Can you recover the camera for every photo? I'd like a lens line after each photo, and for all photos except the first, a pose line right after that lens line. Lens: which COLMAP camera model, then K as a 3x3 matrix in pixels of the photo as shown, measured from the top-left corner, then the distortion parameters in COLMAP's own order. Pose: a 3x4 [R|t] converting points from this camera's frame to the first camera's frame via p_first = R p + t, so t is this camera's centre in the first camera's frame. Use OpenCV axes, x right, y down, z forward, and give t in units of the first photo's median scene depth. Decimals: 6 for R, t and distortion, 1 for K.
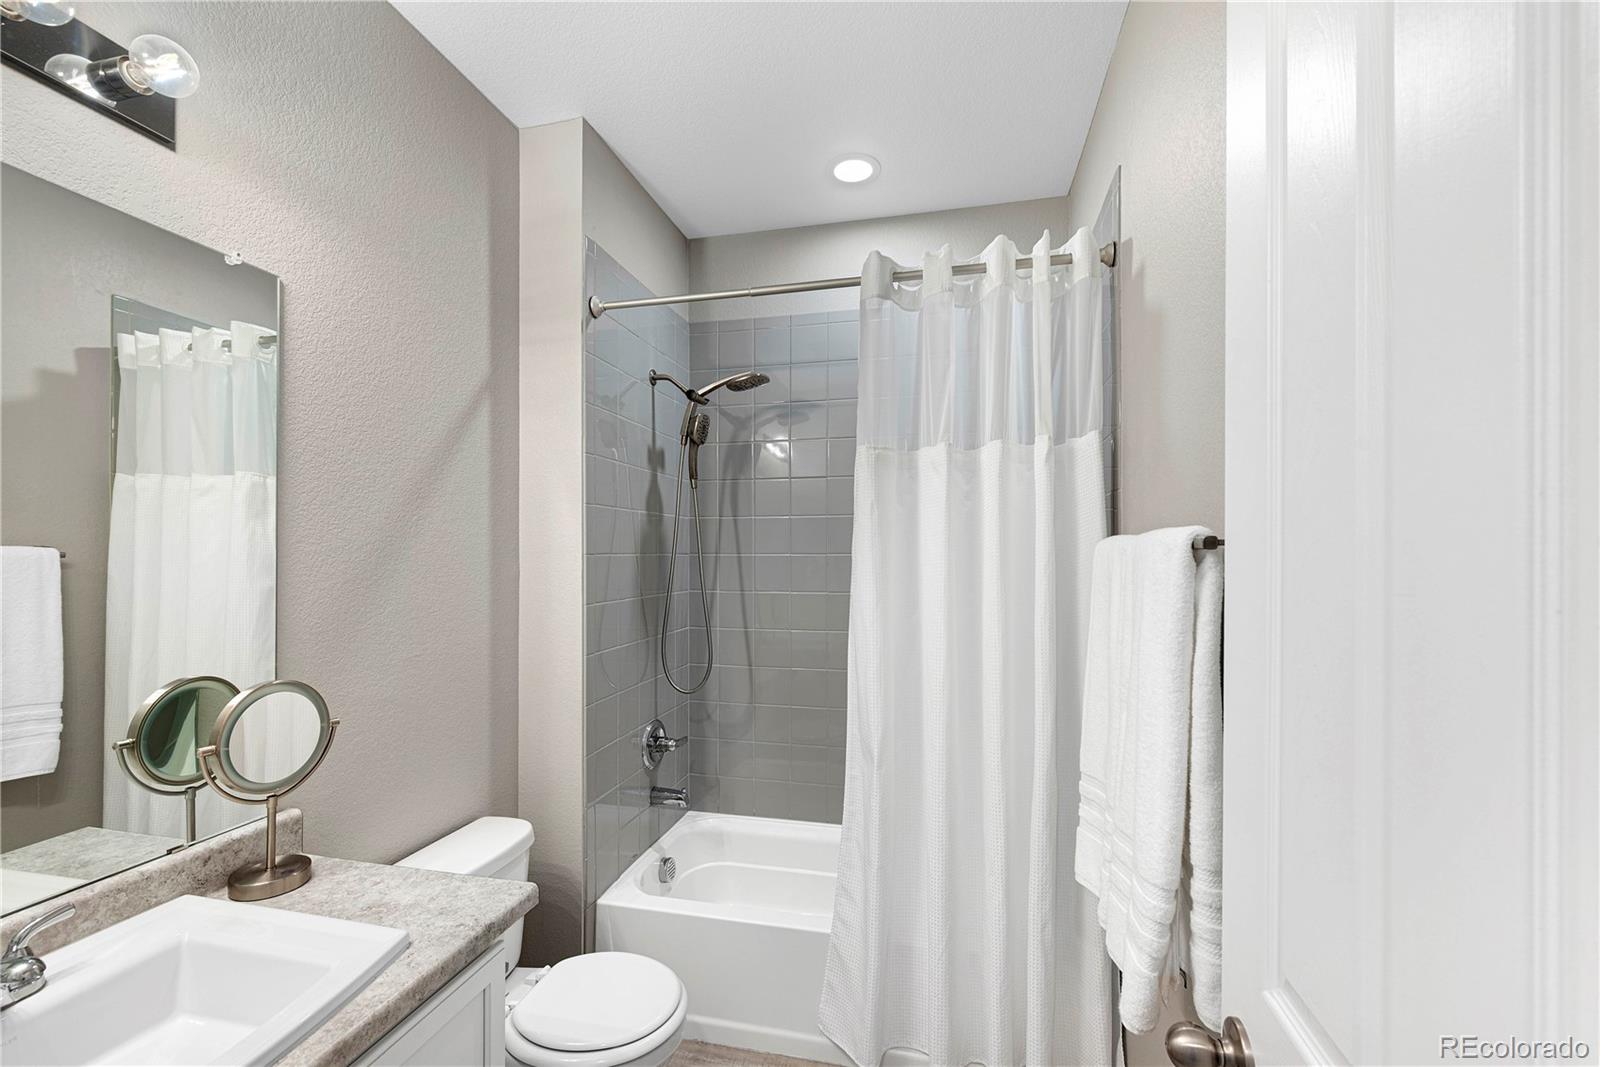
lens RADIAL K [[670.6, 0, 800.0], [0, 670.6, 533.5], [0, 0, 1]] dist [-0.002012, 0.000578]
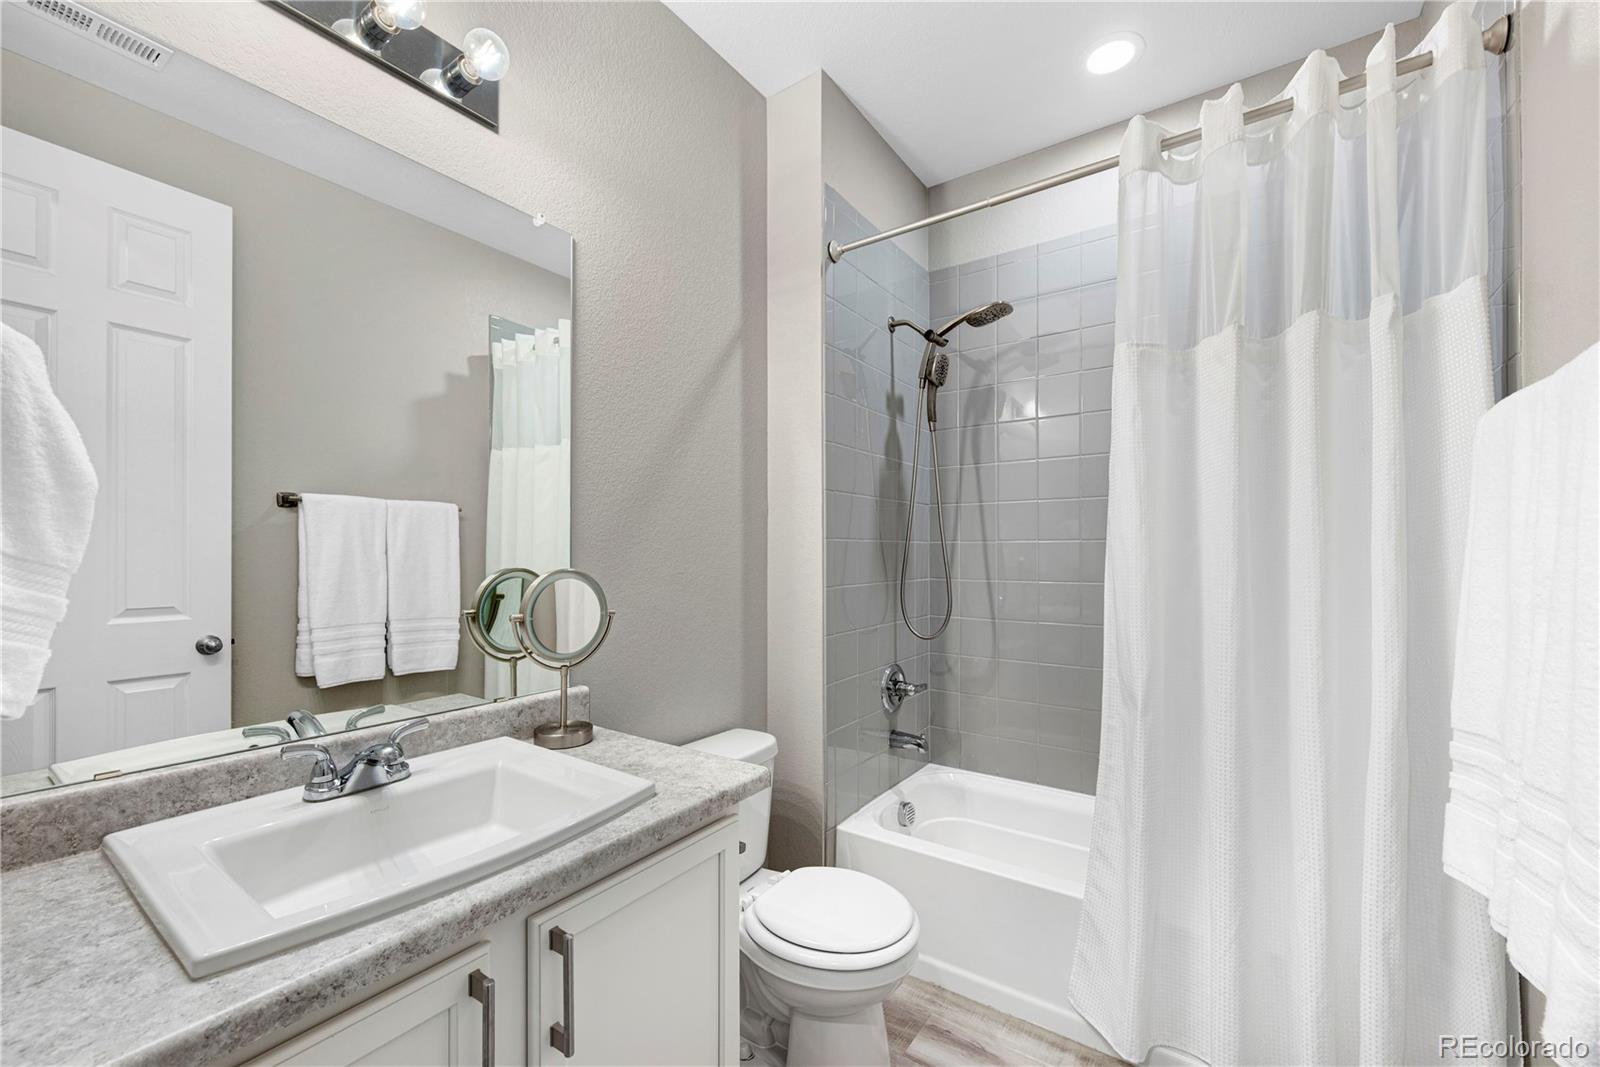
lens RADIAL K [[641.5, 0, 802.4], [0, 641.5, 538.7], [0, 0, 1]] dist [-0.002342, 0.000128]
pose [[0.930331, -0.001751, -0.366717, 0.011115], [0.003039, 0.999991, 0.002934, 0.108632], [0.366708, -0.003844, 0.930328, 0.067828]]
